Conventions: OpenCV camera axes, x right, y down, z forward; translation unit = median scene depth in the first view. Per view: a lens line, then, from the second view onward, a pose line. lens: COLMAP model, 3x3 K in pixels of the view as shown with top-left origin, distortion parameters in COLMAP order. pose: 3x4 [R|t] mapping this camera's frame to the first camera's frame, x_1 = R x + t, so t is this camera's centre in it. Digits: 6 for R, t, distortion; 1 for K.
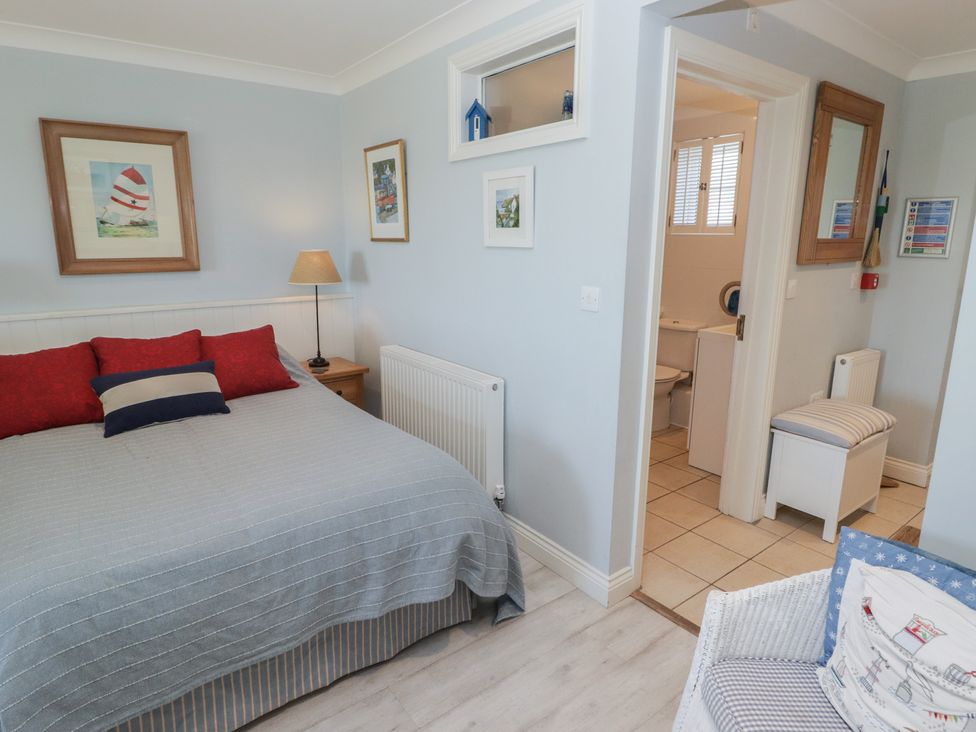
lens RADIAL K [[537.0, 0, 484.5], [0, 537.0, 358.5], [0, 0, 1]] dist [-0.002106, -0.010304]
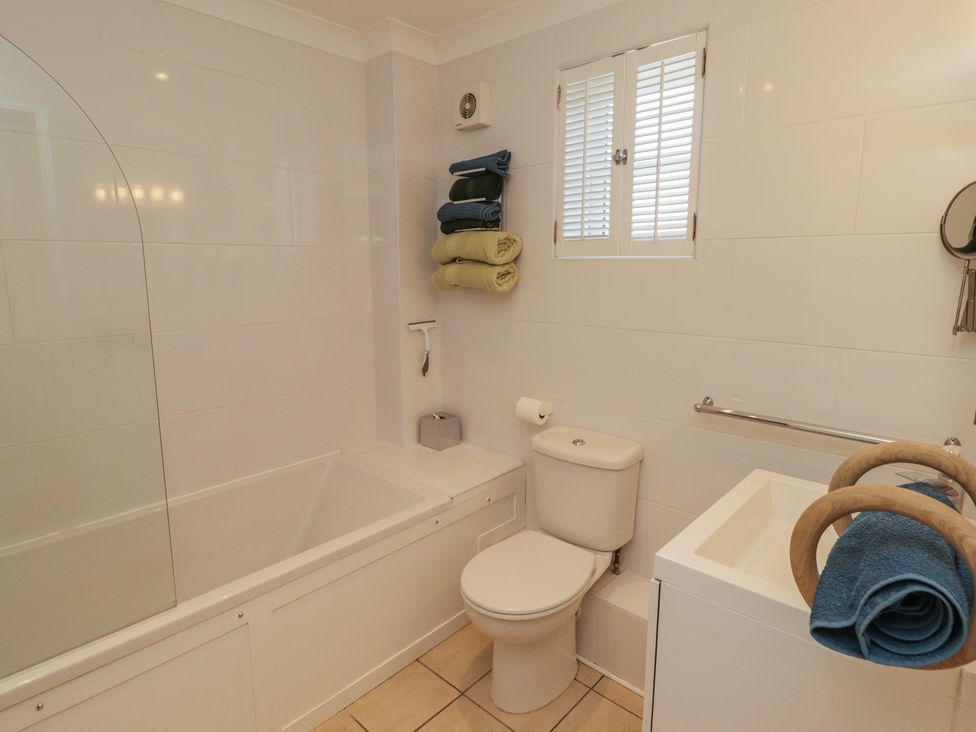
lens RADIAL K [[537.0, 0, 483.6], [0, 537.0, 362.7], [0, 0, 1]] dist [-0.002106, -0.010304]
pose [[0.983580, -0.029935, 0.177974, 0.202723], [0.039432, 0.997967, -0.050064, -0.123628], [-0.176113, 0.056260, 0.982761, 0.574087]]
